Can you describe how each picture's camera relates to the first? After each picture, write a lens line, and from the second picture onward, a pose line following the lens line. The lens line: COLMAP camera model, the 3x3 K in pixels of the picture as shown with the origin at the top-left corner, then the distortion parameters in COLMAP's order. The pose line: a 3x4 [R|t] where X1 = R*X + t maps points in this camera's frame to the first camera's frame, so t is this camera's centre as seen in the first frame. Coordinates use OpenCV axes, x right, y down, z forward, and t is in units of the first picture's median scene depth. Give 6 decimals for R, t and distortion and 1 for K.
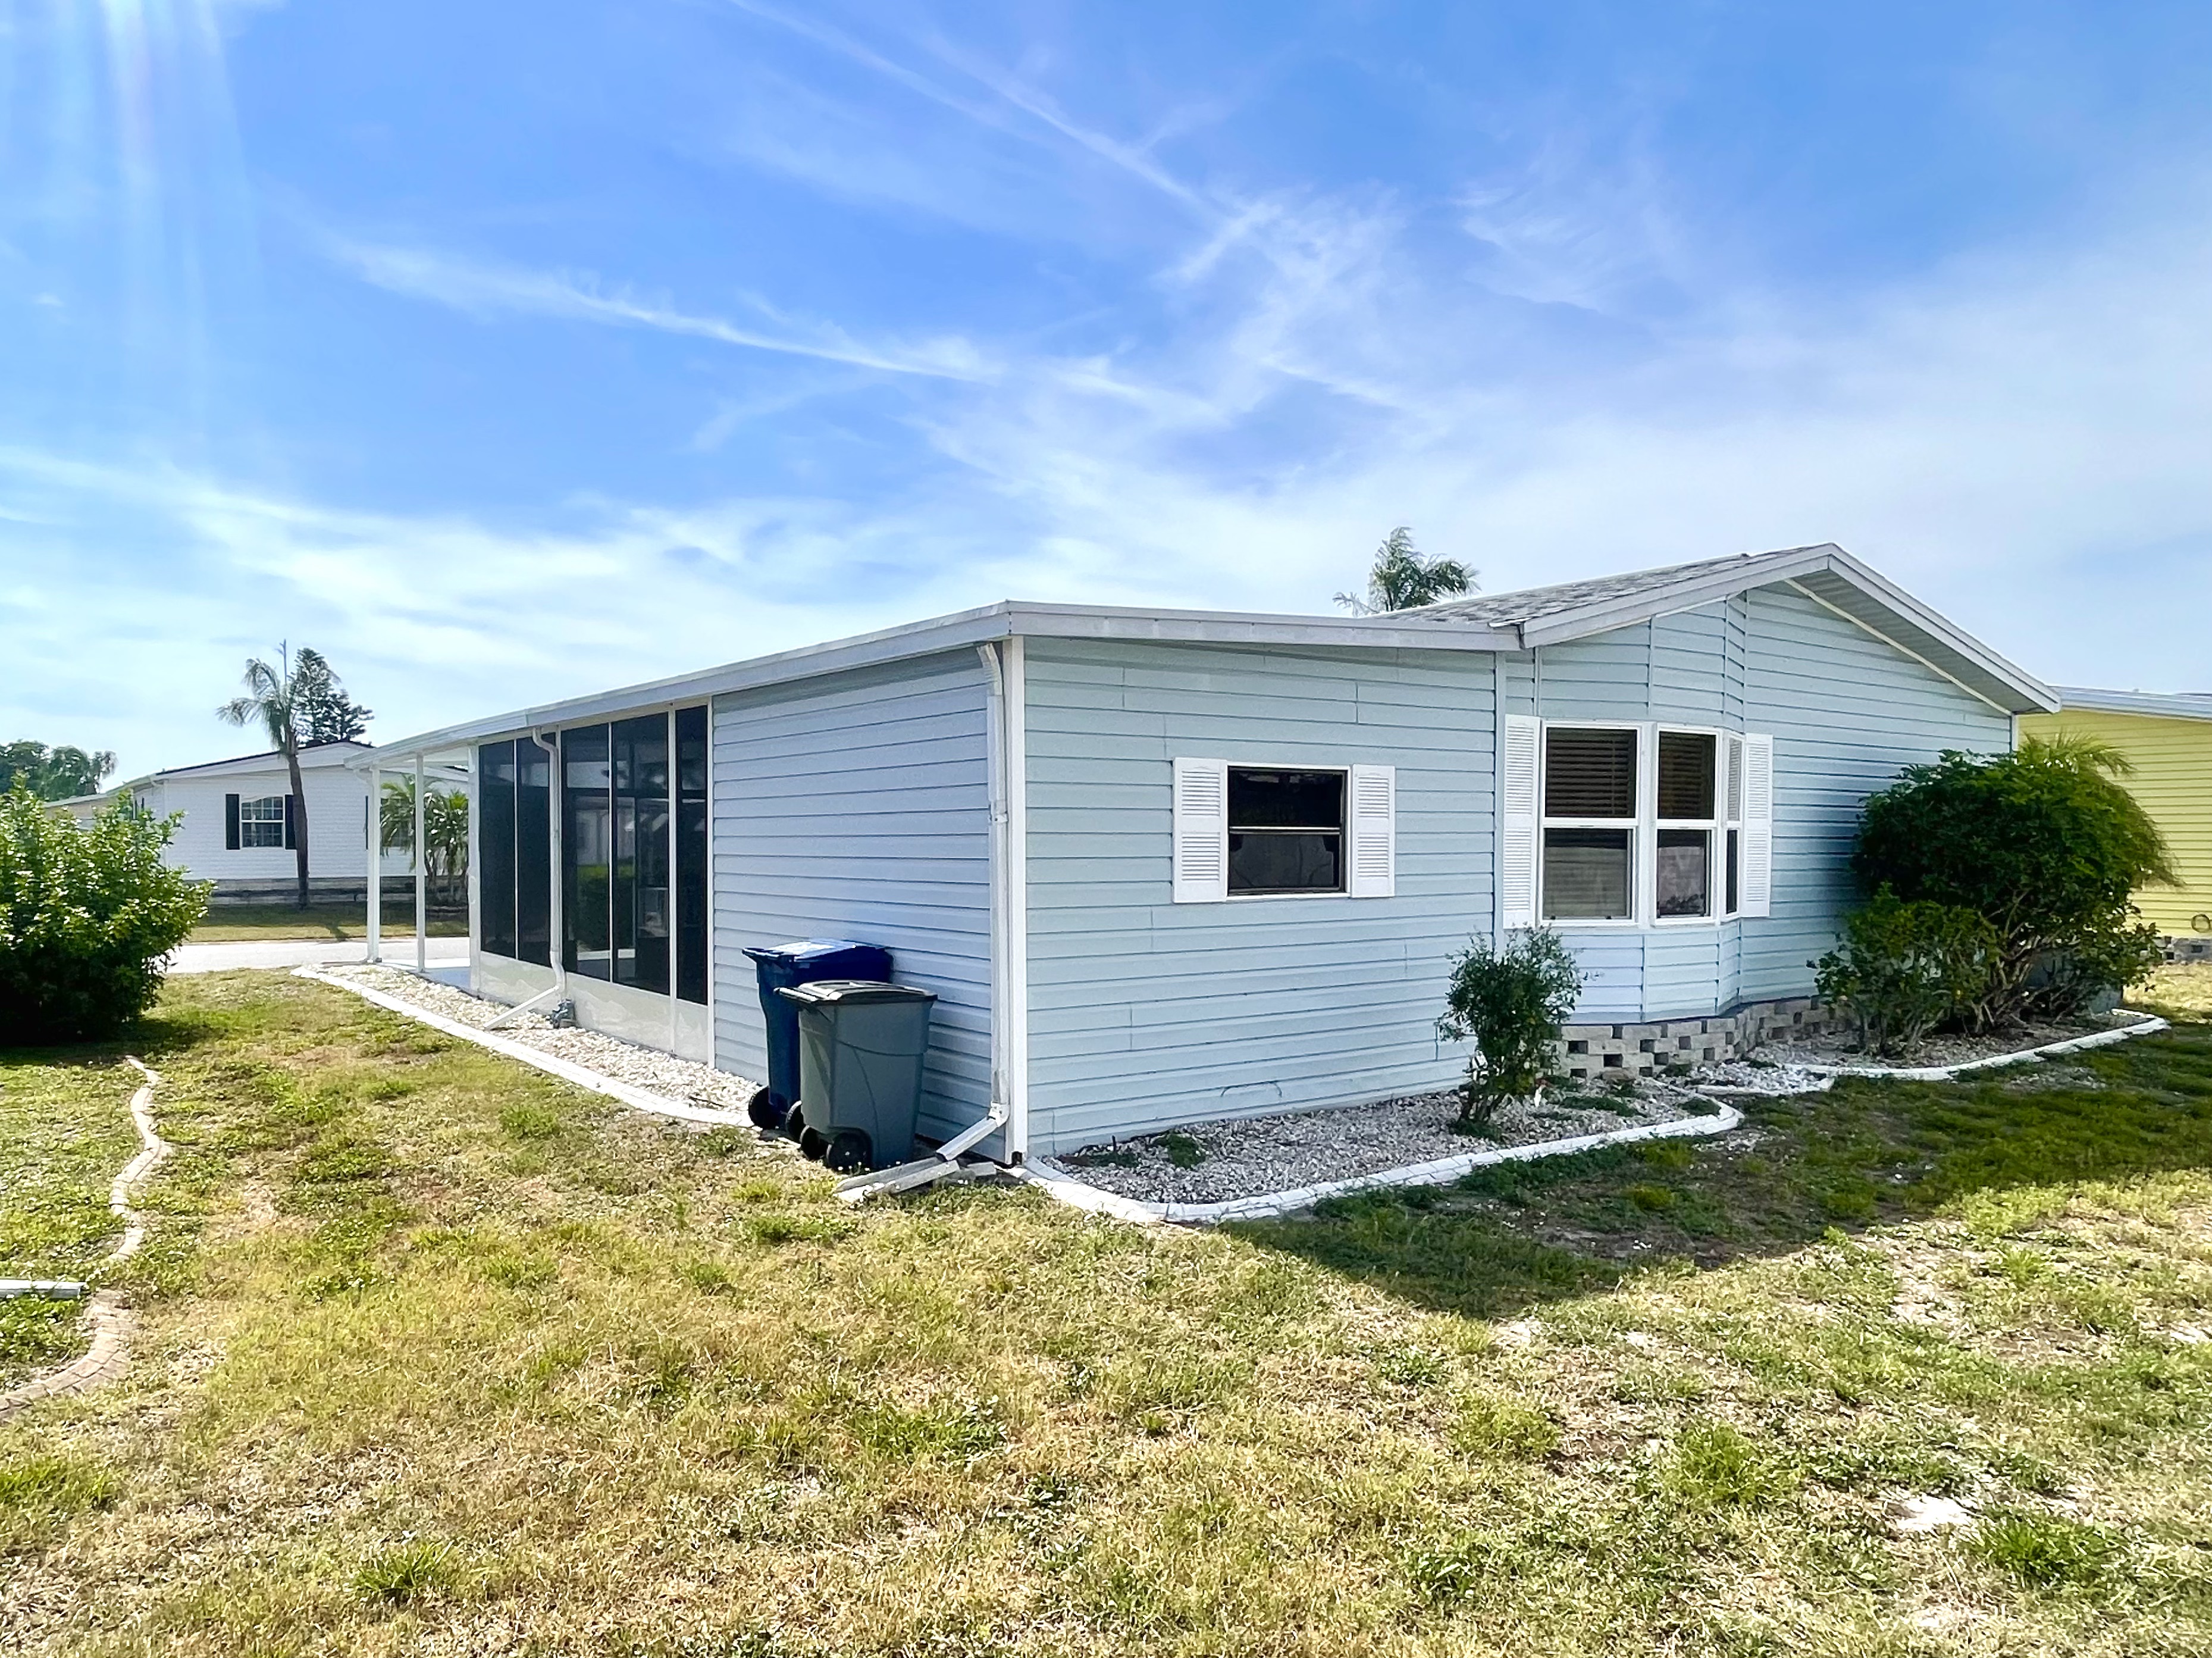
lens RADIAL K [[1470.7, 0, 1106.6], [0, 1470.7, 841.2], [0, 0, 1]] dist [0.000464, -0.000152]
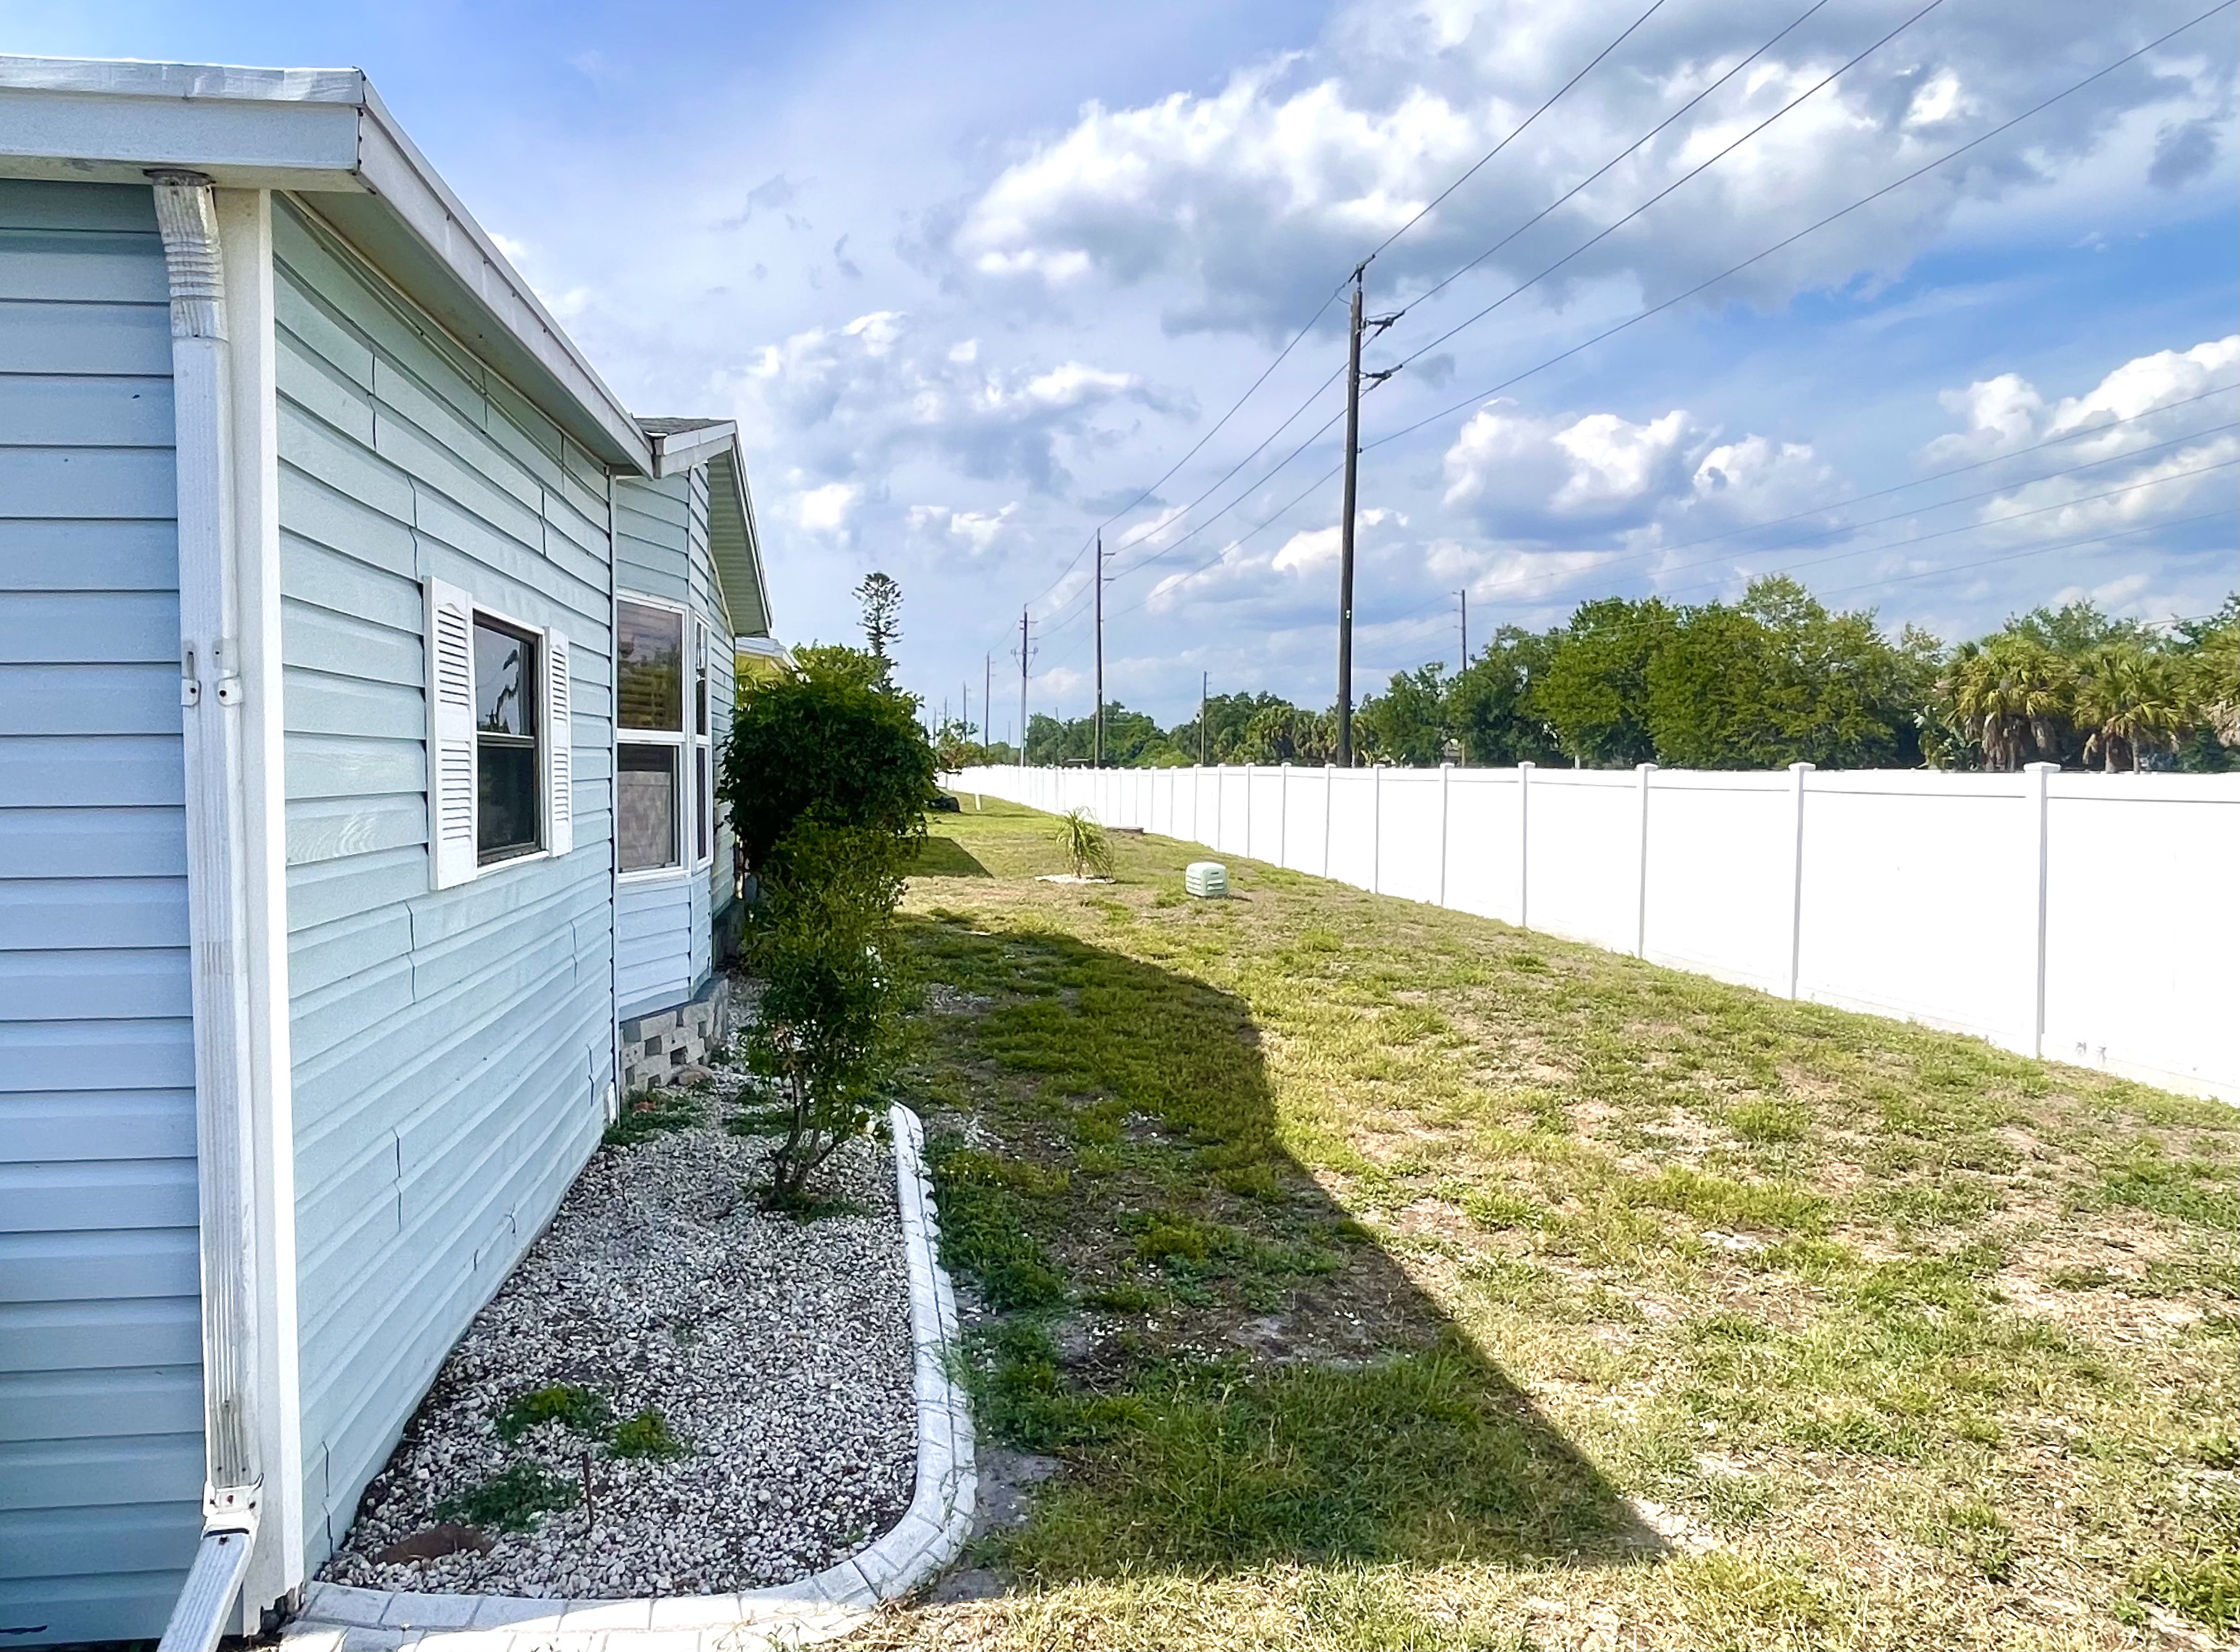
lens RADIAL K [[1476.4, 0, 1119.8], [0, 1476.4, 806.4], [0, 0, 1]] dist [0.012450, 0.000014]
pose [[0.503927, -0.025252, 0.863377, -0.238415], [0.000728, 0.999585, 0.028811, 0.001437], [-0.863746, -0.013891, 0.503736, 0.551175]]
